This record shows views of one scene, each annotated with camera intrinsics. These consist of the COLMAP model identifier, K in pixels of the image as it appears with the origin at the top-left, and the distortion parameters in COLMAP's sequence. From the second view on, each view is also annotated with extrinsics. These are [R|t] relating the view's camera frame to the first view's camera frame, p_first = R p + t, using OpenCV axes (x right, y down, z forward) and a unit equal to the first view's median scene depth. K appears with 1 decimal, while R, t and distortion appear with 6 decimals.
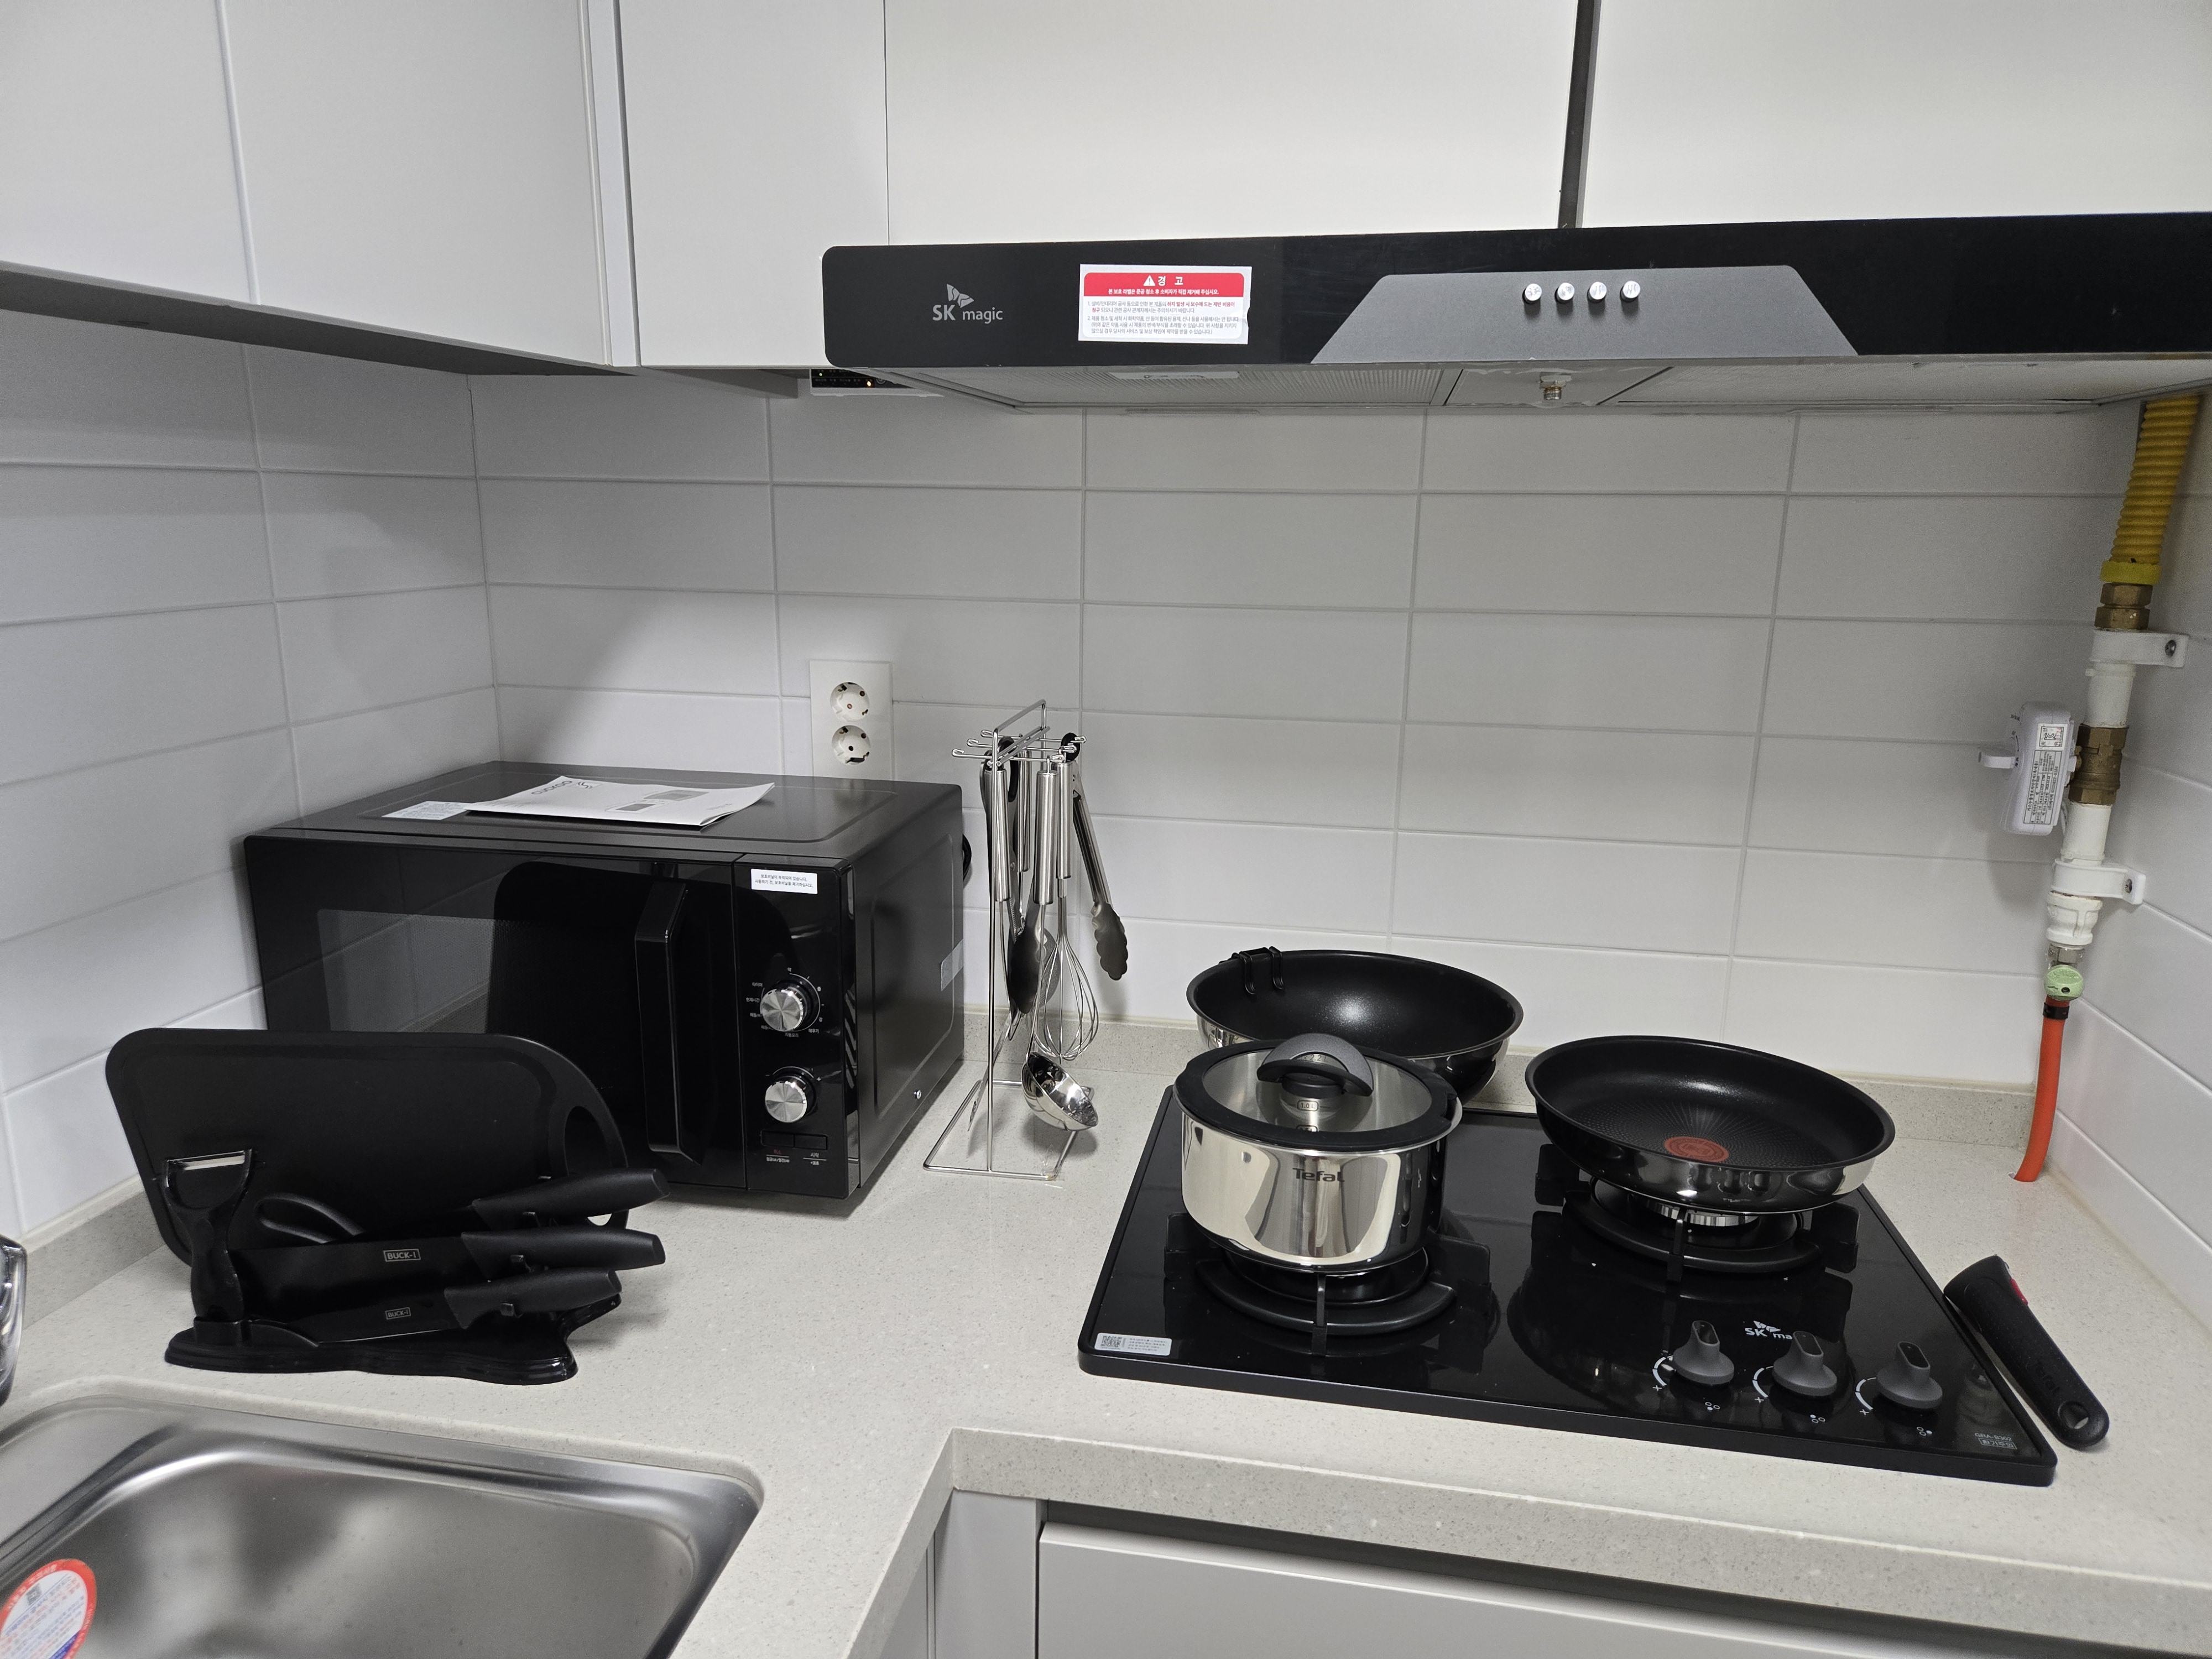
lens RADIAL K [[1485.0, 0, 1083.2], [0, 1485.0, 863.9], [0, 0, 1]] dist [0.053938, -0.001830]
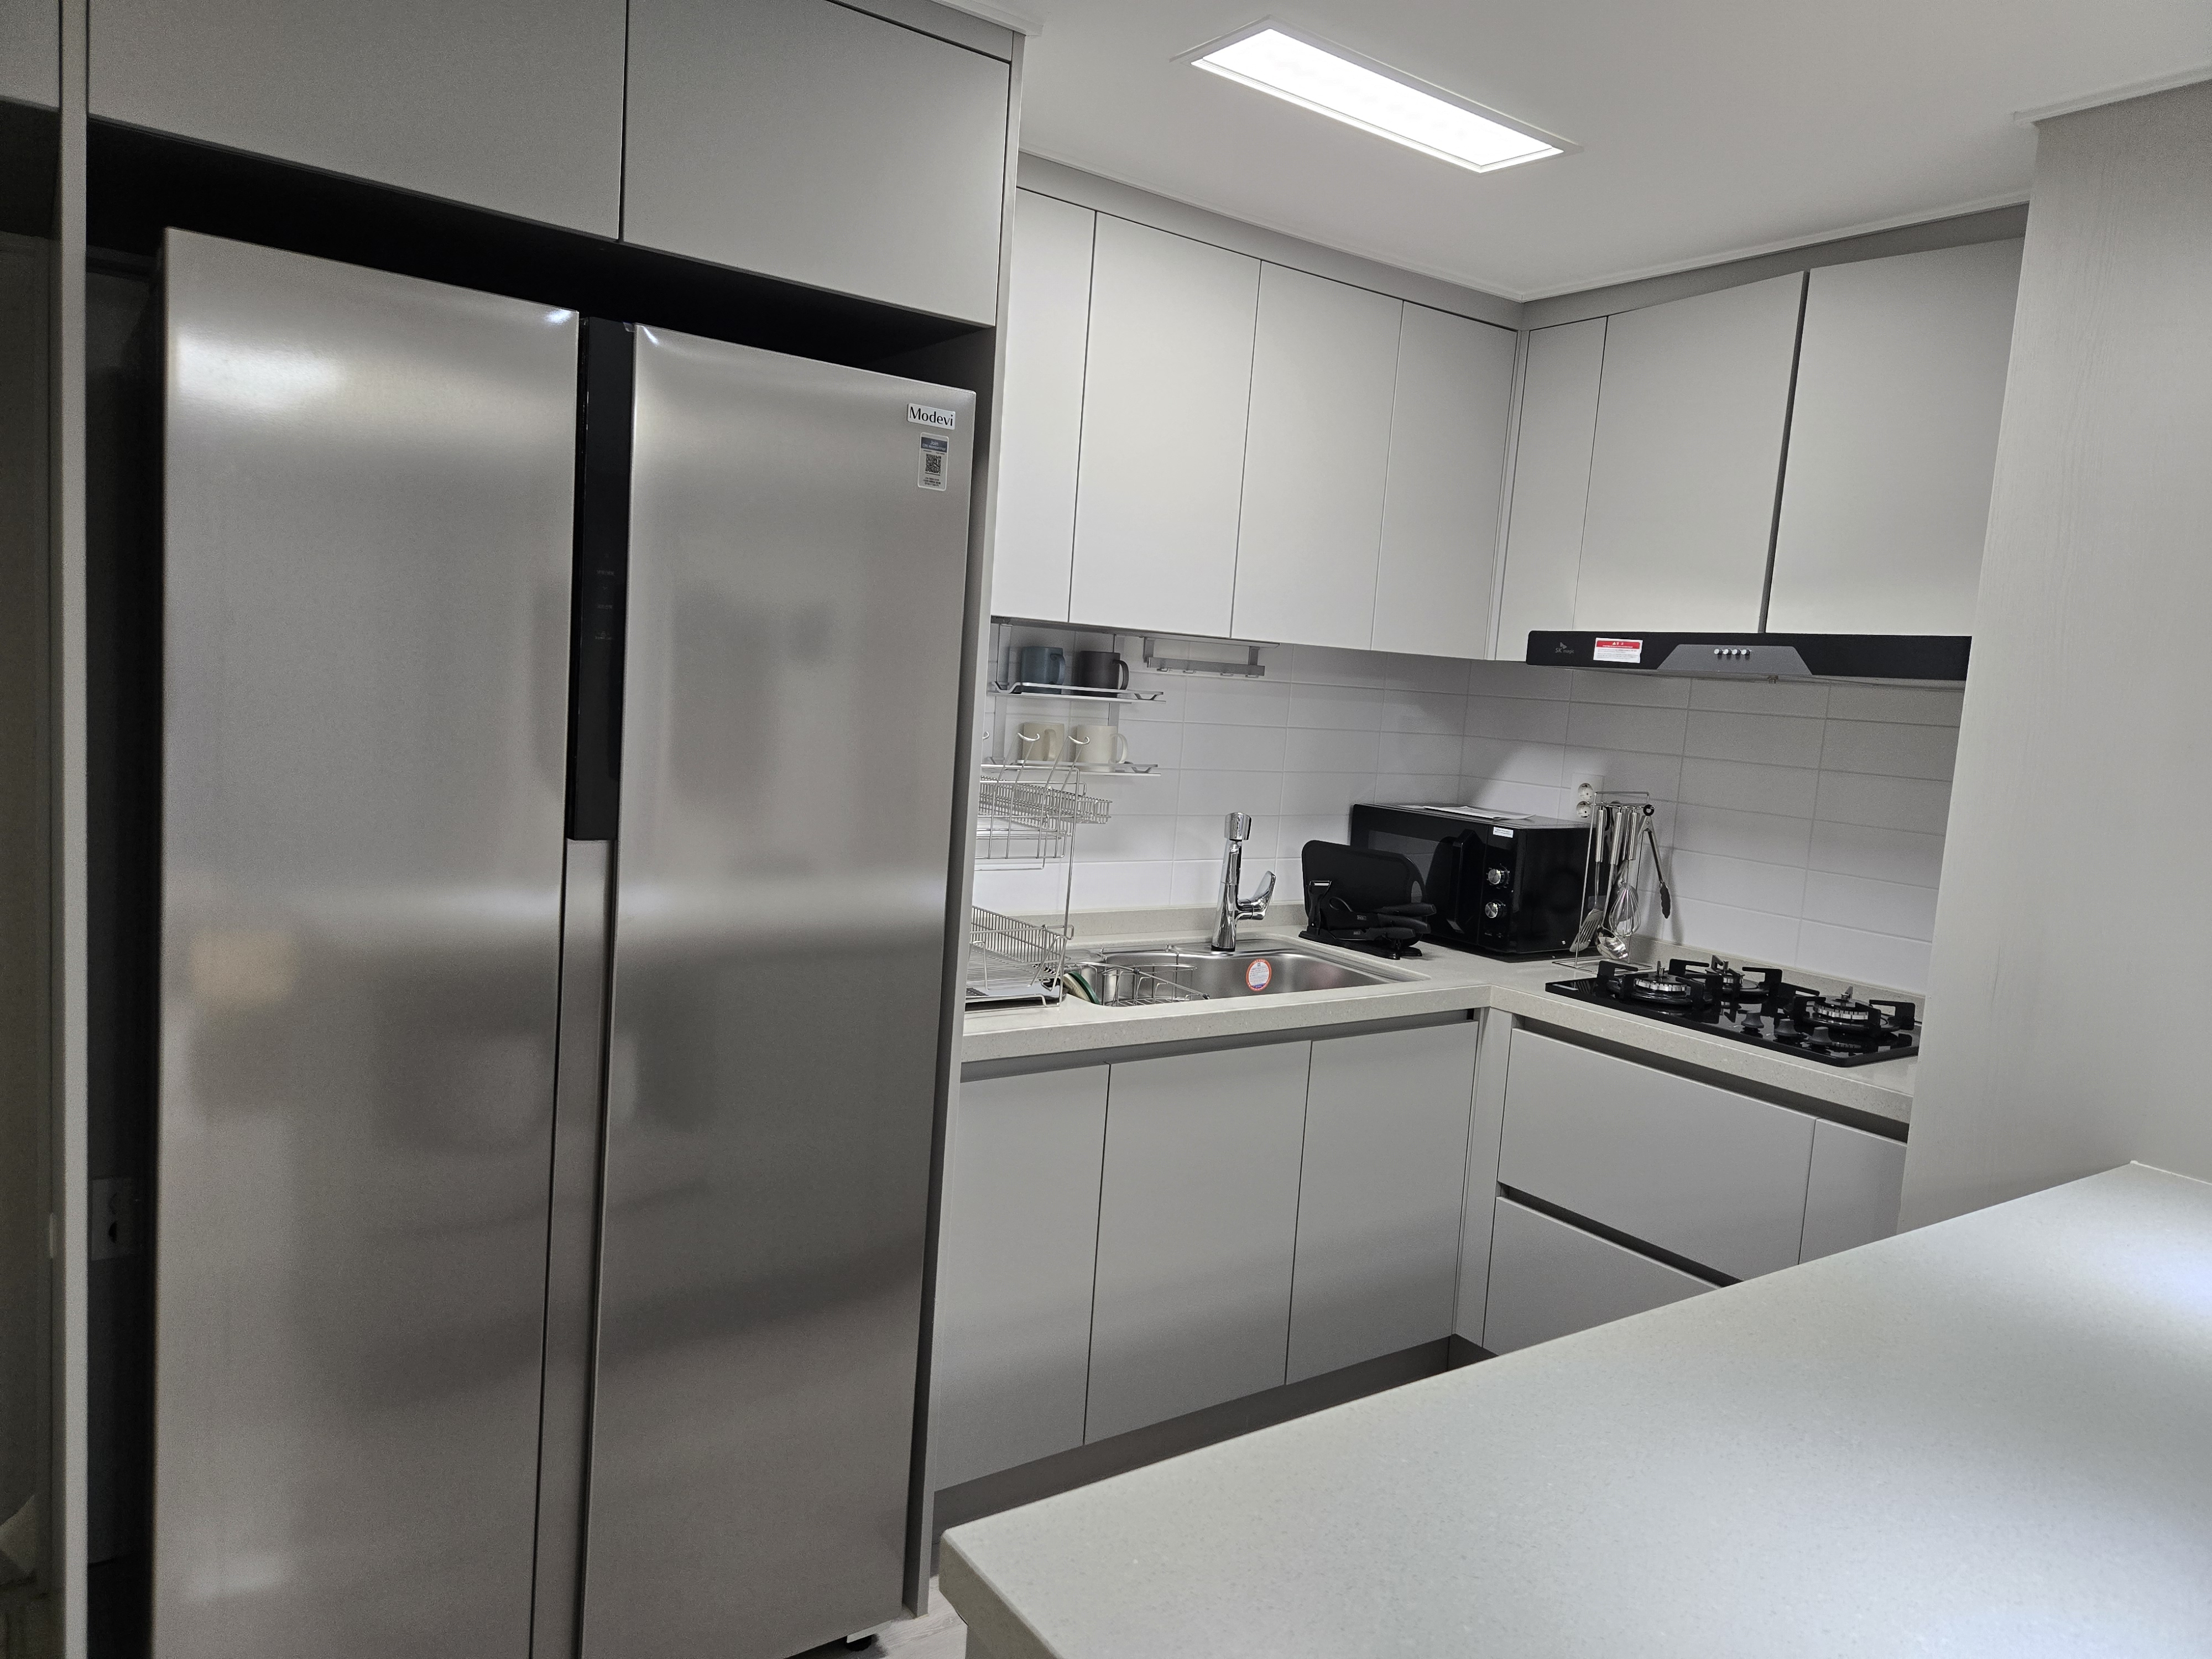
lens RADIAL K [[1485.0, 0, 1103.1], [0, 1485.0, 828.1], [0, 0, 1]] dist [0.053938, -0.001830]
pose [[0.721010, 0.107702, -0.684503, 1.454371], [-0.221643, 0.971795, -0.080559, 0.488064], [0.656520, 0.209799, 0.724545, -1.919709]]
